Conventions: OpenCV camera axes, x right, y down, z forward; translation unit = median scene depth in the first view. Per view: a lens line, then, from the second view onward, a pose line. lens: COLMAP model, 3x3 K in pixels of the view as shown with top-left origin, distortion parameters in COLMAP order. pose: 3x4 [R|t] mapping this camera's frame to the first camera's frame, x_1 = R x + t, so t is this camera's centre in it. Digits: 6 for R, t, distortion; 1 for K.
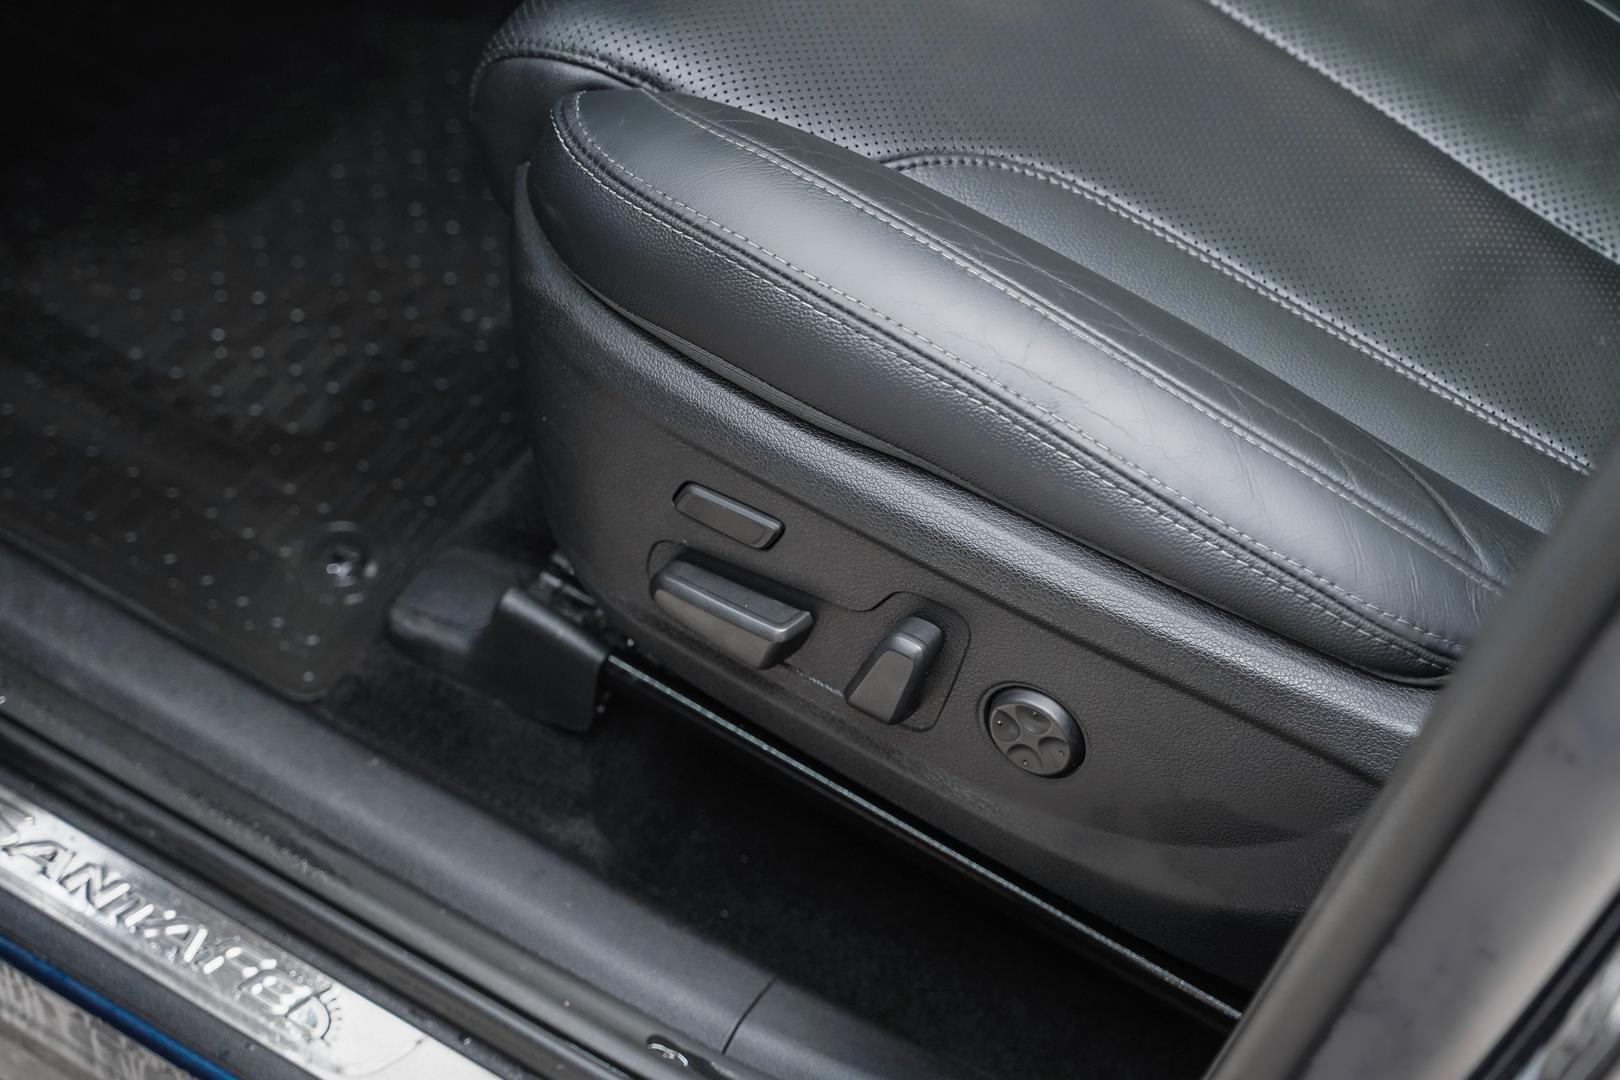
lens RADIAL K [[2747.9, 0, 810.0], [0, 2747.9, 540.0], [0, 0, 1]] dist [-0.014182, 0.021421]
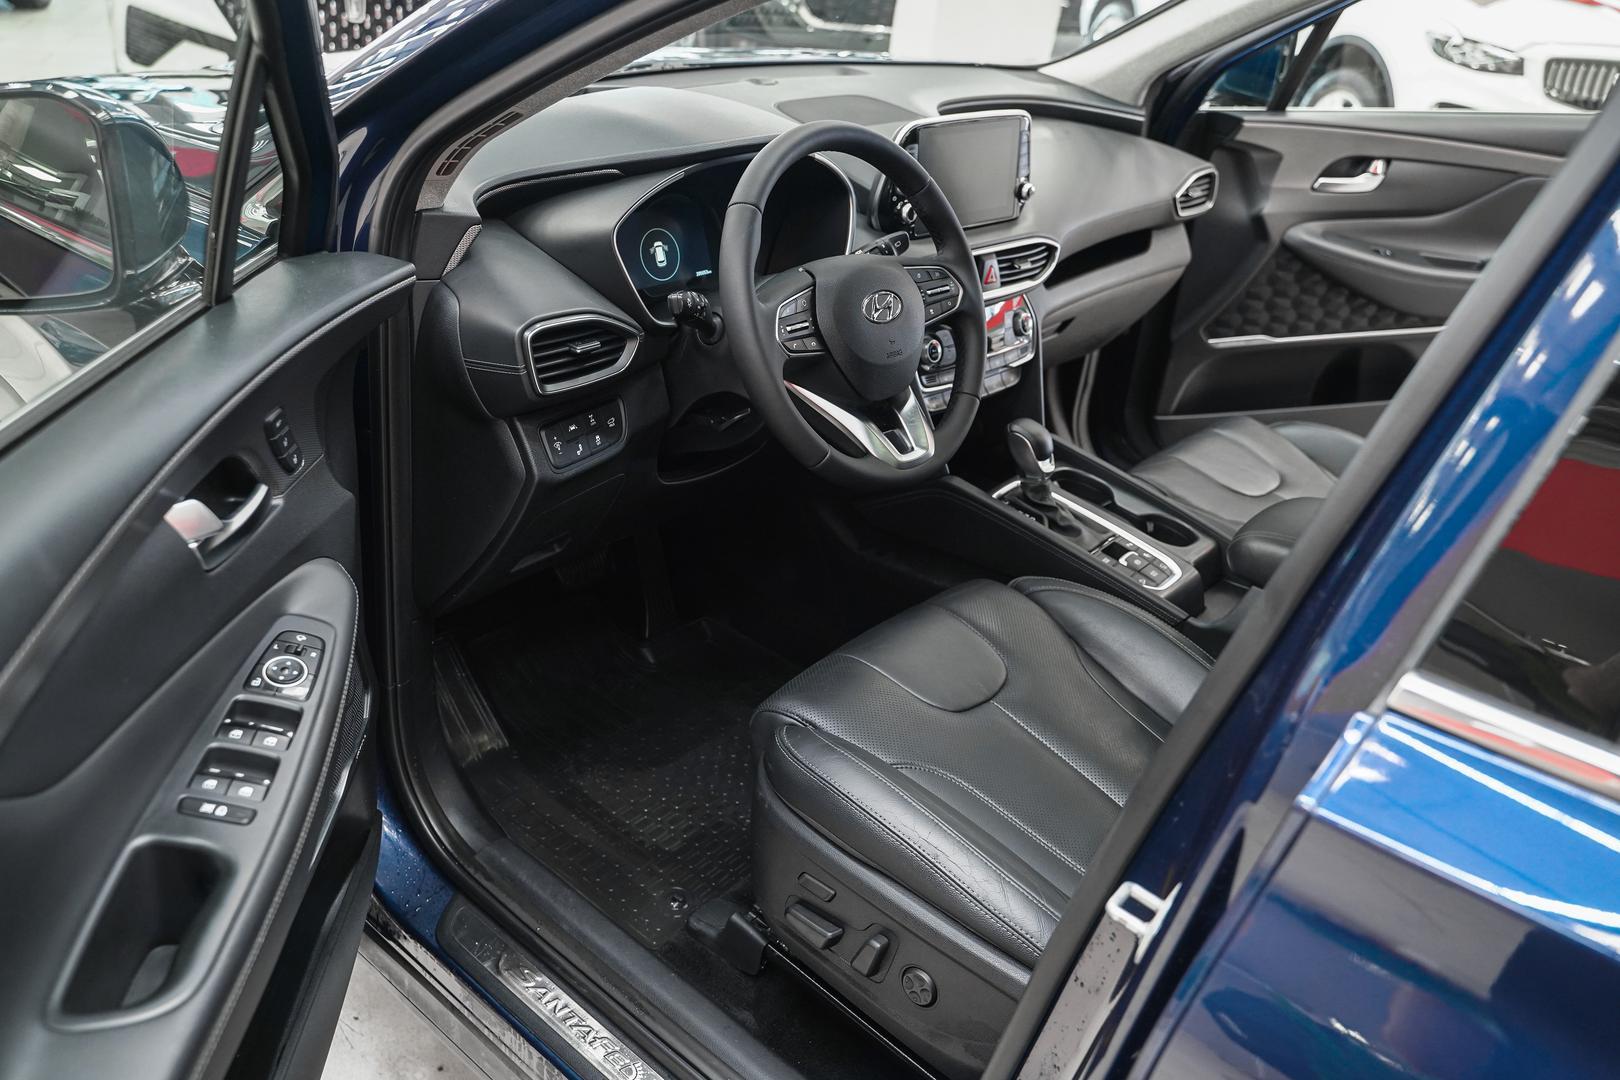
lens RADIAL K [[1293.3, 0, 810.0], [0, 1293.3, 540.0], [0, 0, 1]] dist [-0.010893, -0.003599]
pose [[0.985803, 0.111624, -0.125428, 0.075119], [-0.148040, 0.930297, -0.335607, 0.089462], [0.079224, 0.349411, 0.933614, -0.263985]]
